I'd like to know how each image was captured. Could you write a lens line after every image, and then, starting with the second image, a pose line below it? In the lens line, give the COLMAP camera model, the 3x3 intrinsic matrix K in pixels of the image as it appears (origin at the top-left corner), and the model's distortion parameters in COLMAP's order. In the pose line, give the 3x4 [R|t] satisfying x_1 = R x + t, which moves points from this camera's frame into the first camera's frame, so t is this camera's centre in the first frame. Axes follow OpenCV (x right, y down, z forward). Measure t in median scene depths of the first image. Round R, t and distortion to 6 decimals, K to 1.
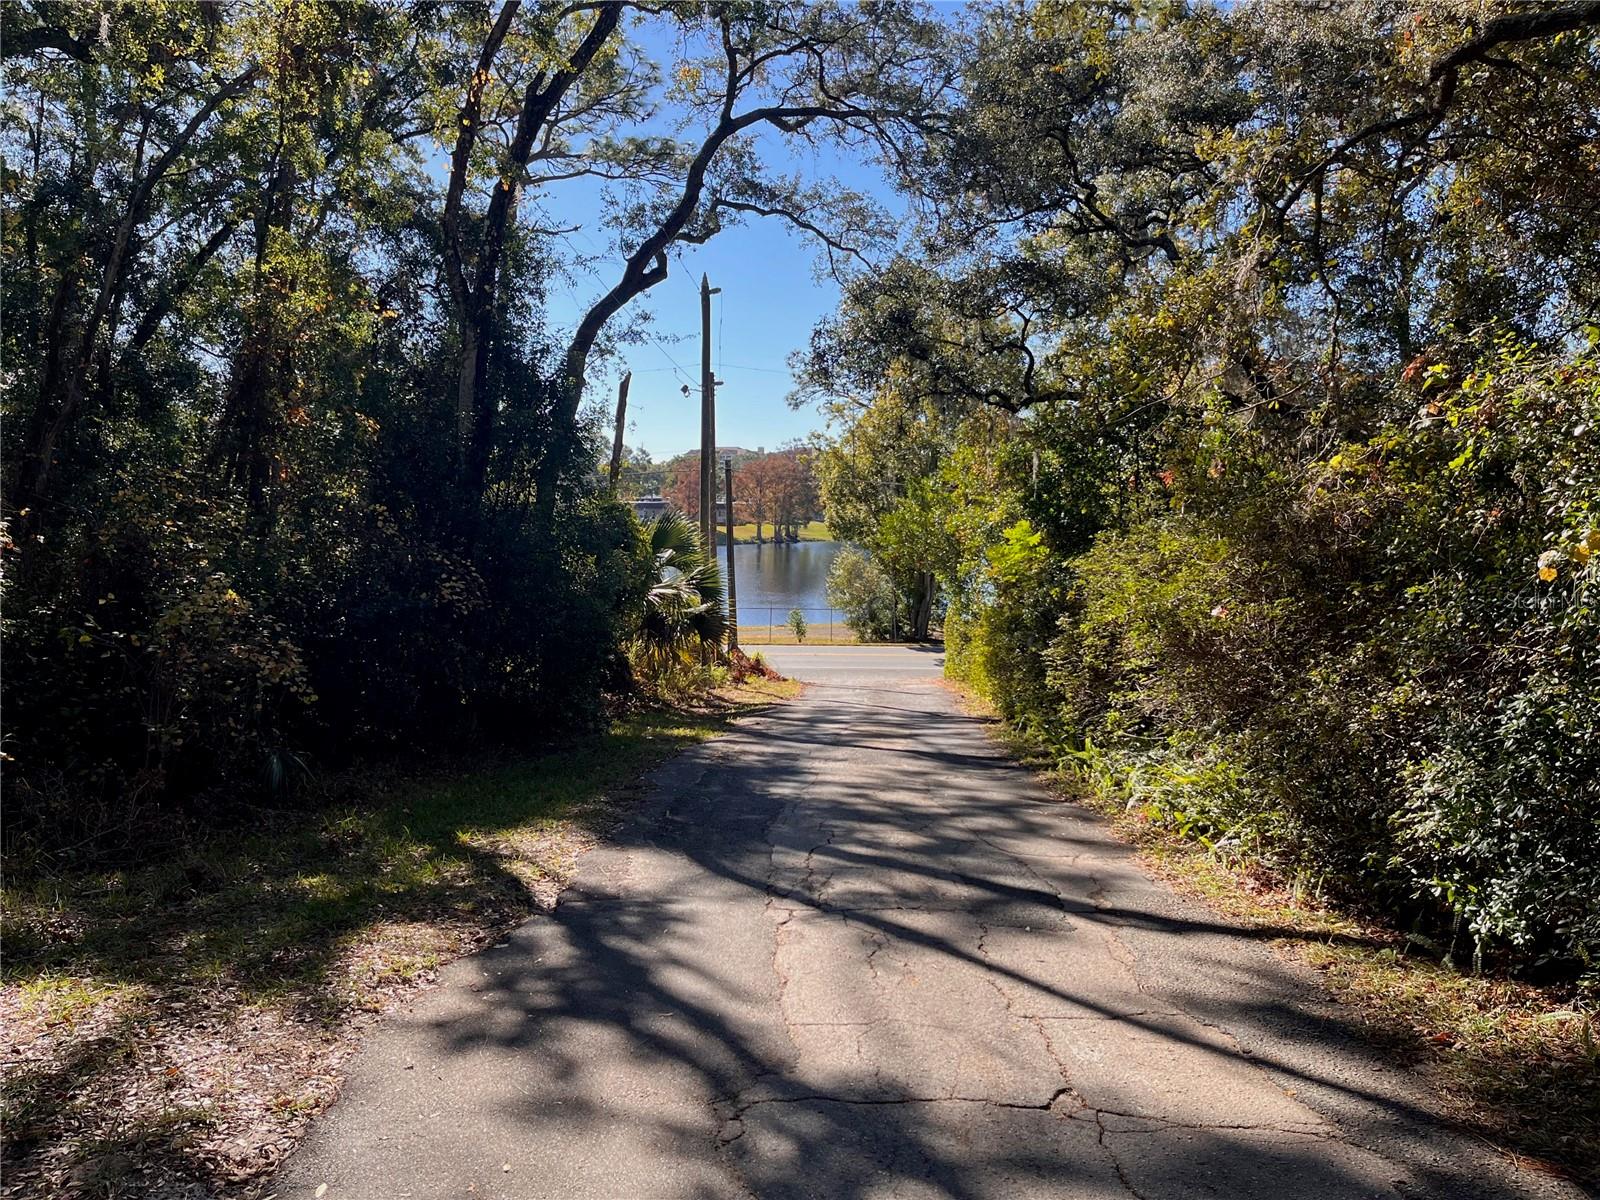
lens RADIAL K [[1201.1, 0, 795.2], [0, 1201.1, 603.1], [0, 0, 1]] dist [0.067485, -0.092032]
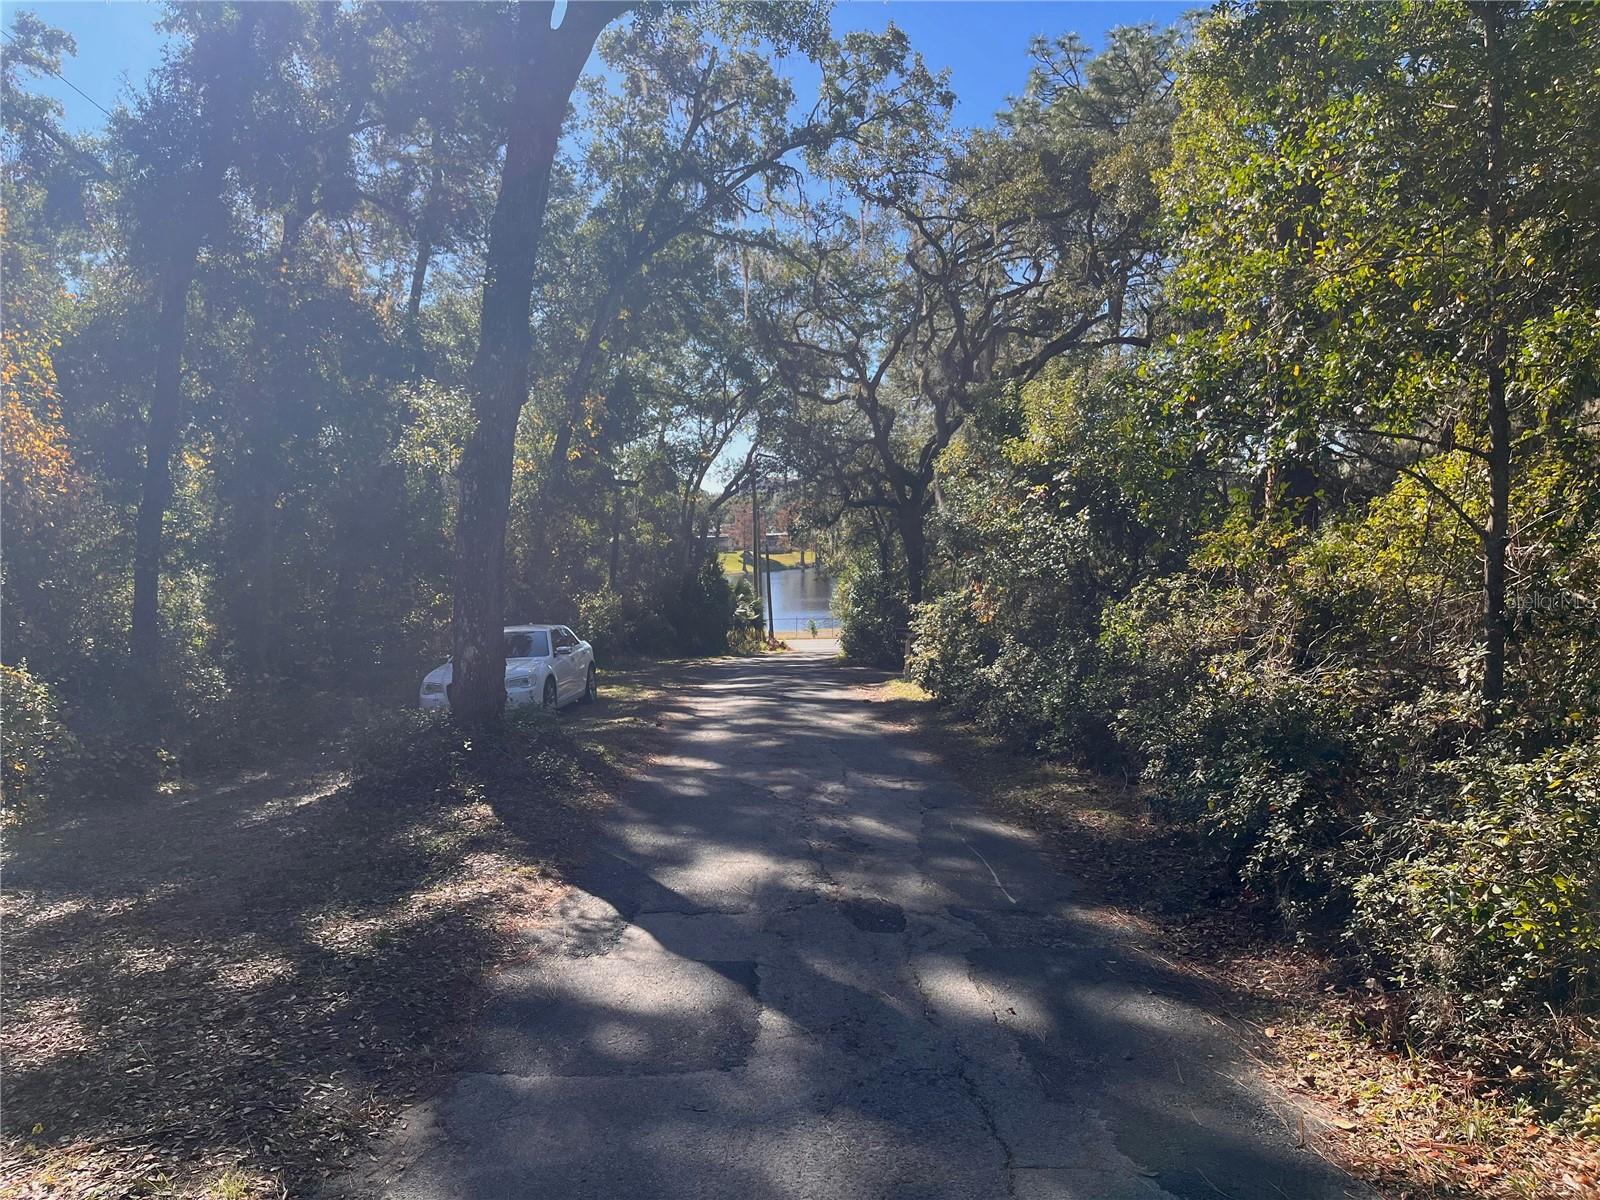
lens RADIAL K [[988.0, 0, 800.0], [0, 988.0, 600.0], [0, 0, 1]] dist [0.042797, -0.041762]
pose [[0.999171, -0.023194, -0.033461, 0.073318], [0.022611, 0.999587, -0.017710, 0.006490], [0.033858, 0.016939, 0.999283, -0.908733]]
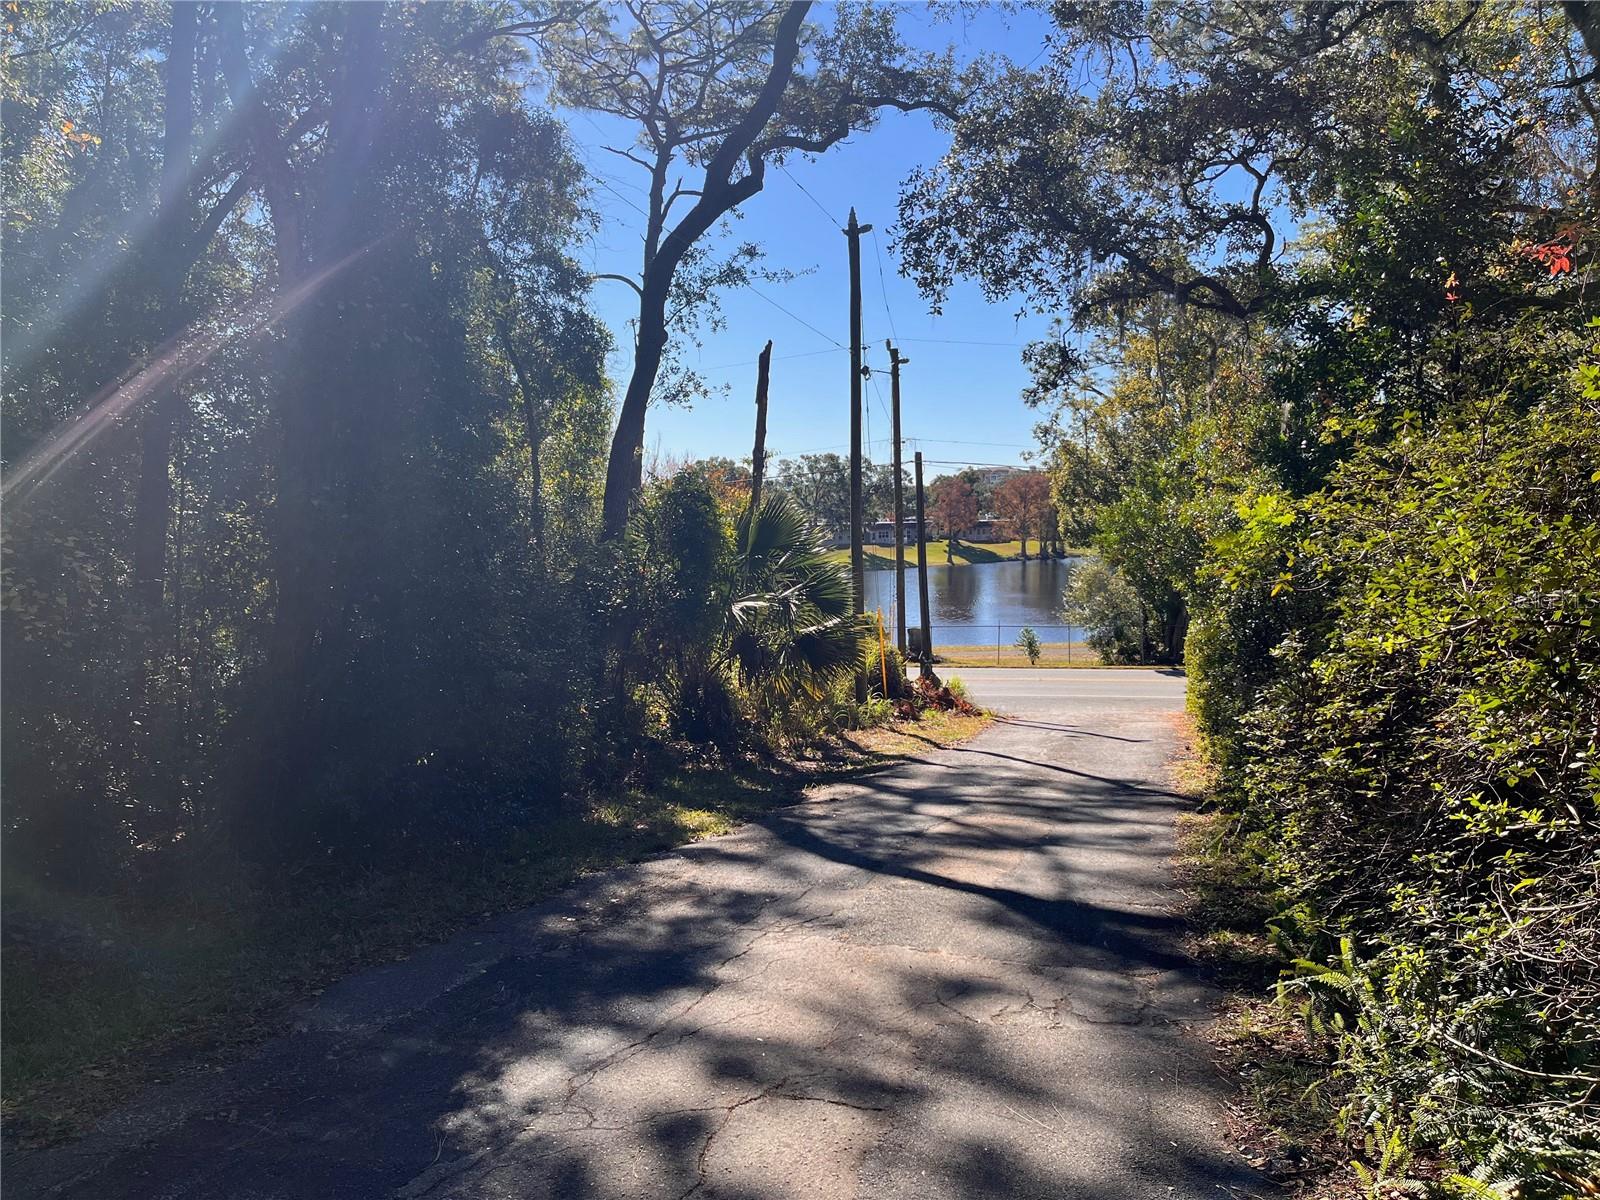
lens RADIAL K [[1201.1, 0, 795.2], [0, 1201.1, 603.1], [0, 0, 1]] dist [0.067485, -0.092032]
pose [[0.976243, -0.014112, -0.216220, 0.057786], [0.010700, 0.999799, -0.016944, 0.001608], [0.216416, 0.014228, 0.976198, 0.213378]]
